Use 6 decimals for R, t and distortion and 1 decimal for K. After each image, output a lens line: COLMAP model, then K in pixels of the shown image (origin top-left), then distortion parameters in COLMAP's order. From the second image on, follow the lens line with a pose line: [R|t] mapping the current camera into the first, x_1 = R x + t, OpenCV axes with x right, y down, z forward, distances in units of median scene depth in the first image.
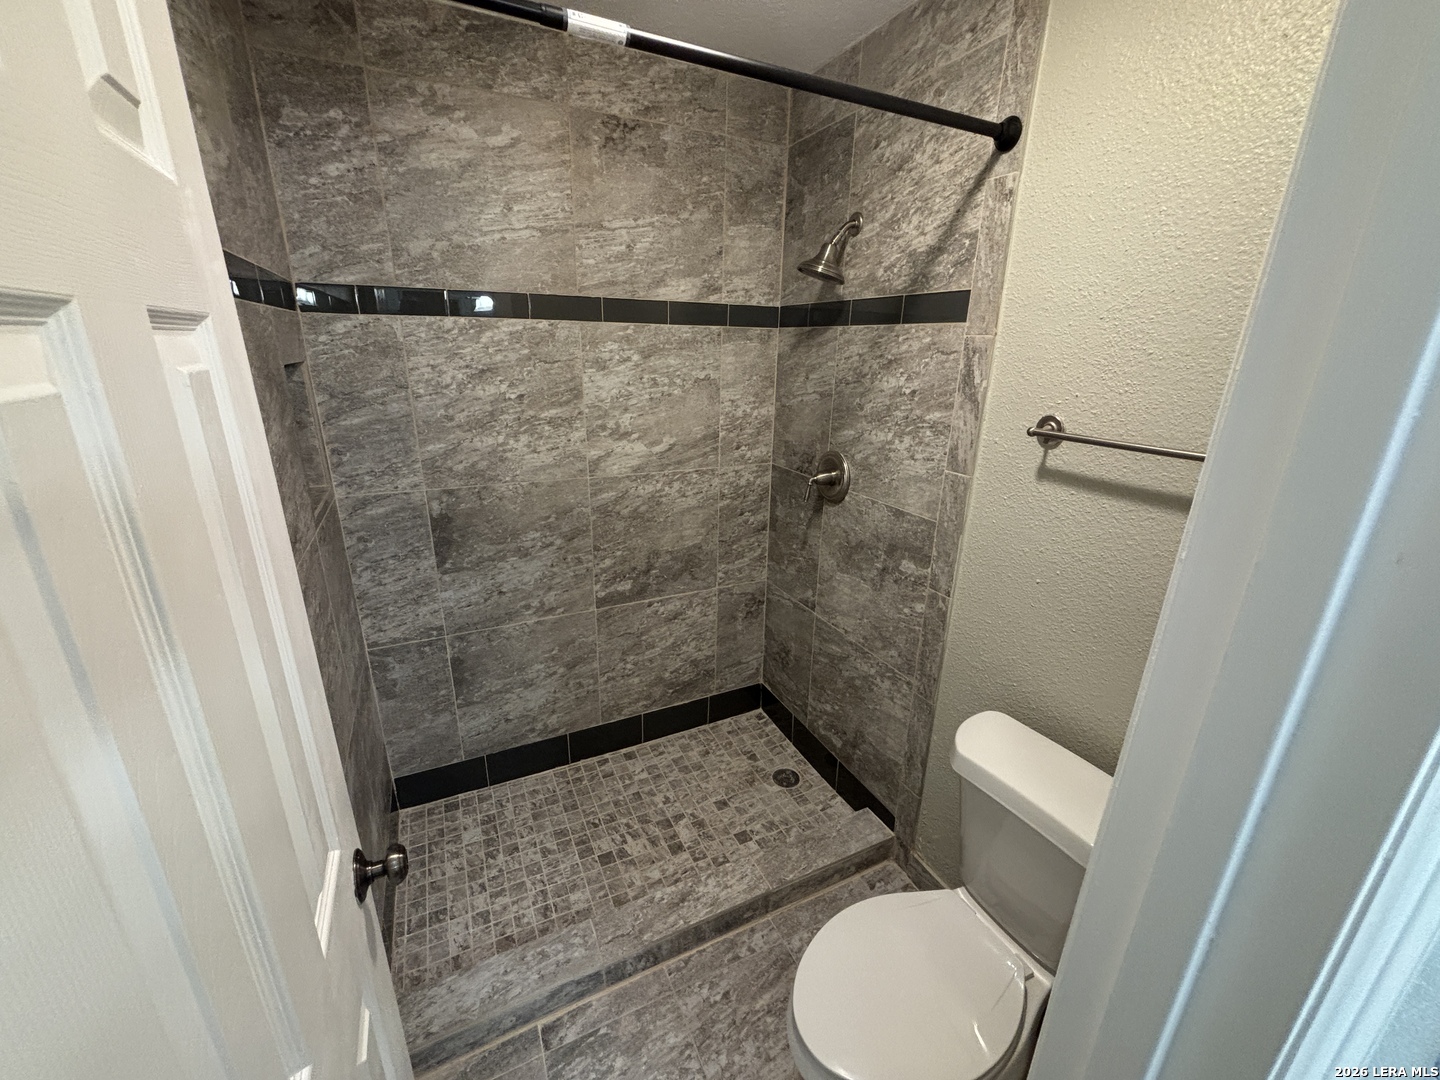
lens RADIAL K [[576.0, 0, 718.8], [0, 576.0, 536.5], [0, 0, 1]] dist [0.005657, -0.003006]
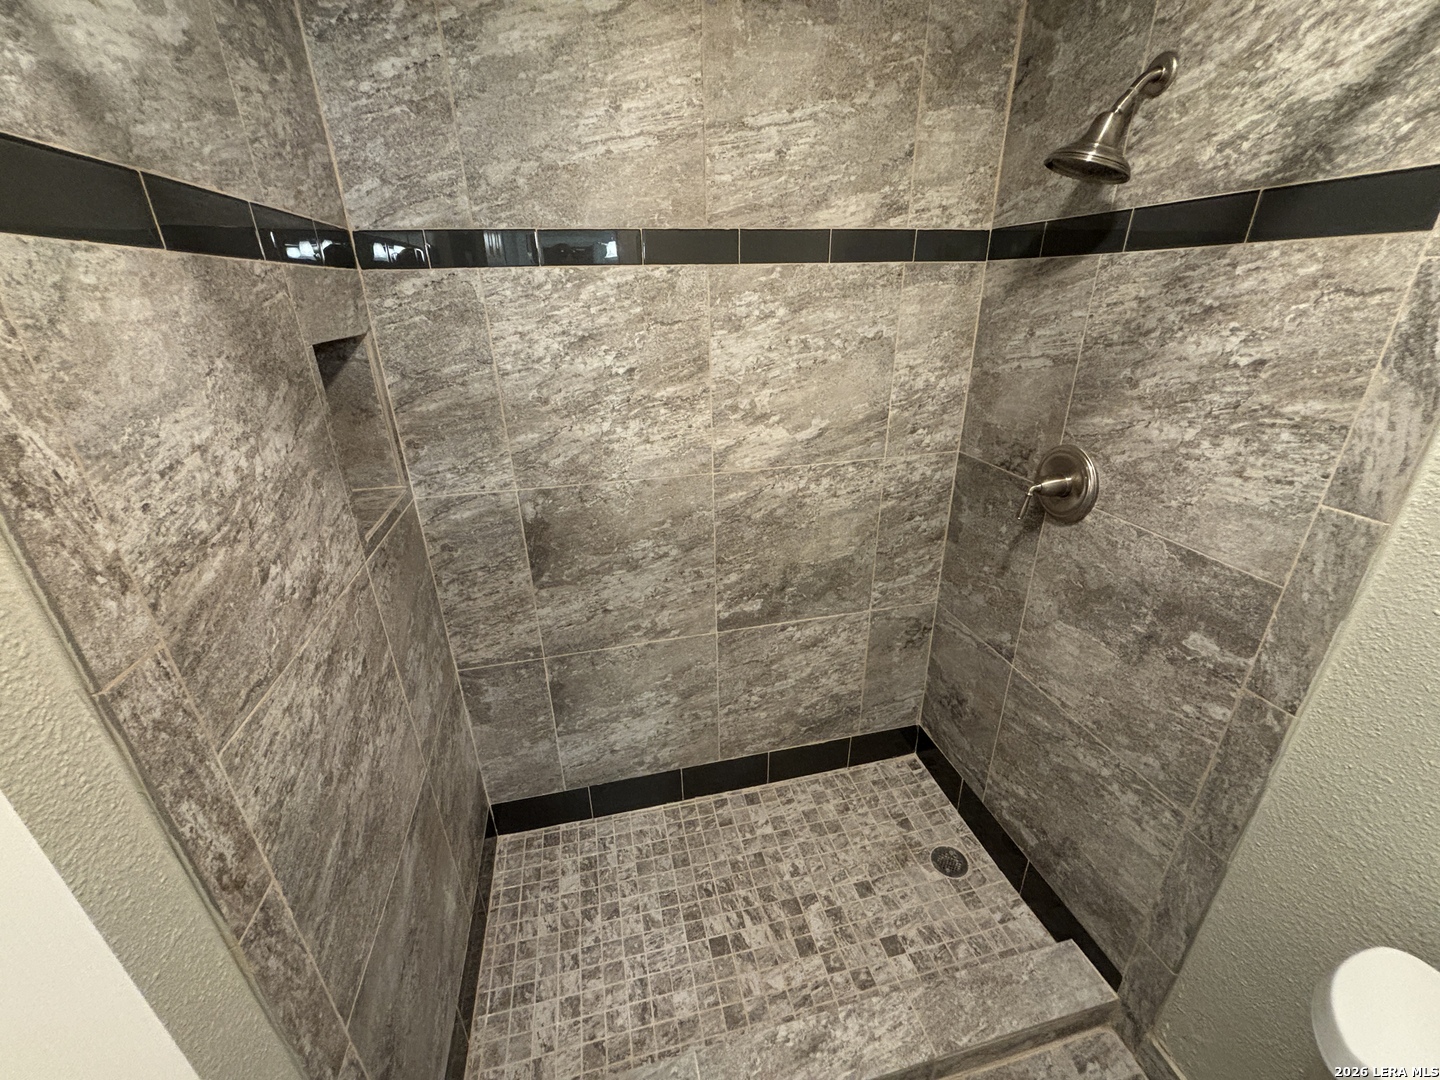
lens RADIAL K [[576.0, 0, 720.3], [0, 576.0, 533.9], [0, 0, 1]] dist [0.005657, -0.003006]
pose [[0.974890, 0.052760, -0.216346, -0.049175], [-0.034754, 0.995671, 0.086206, -0.095810], [0.219957, -0.076522, 0.972504, 0.262277]]
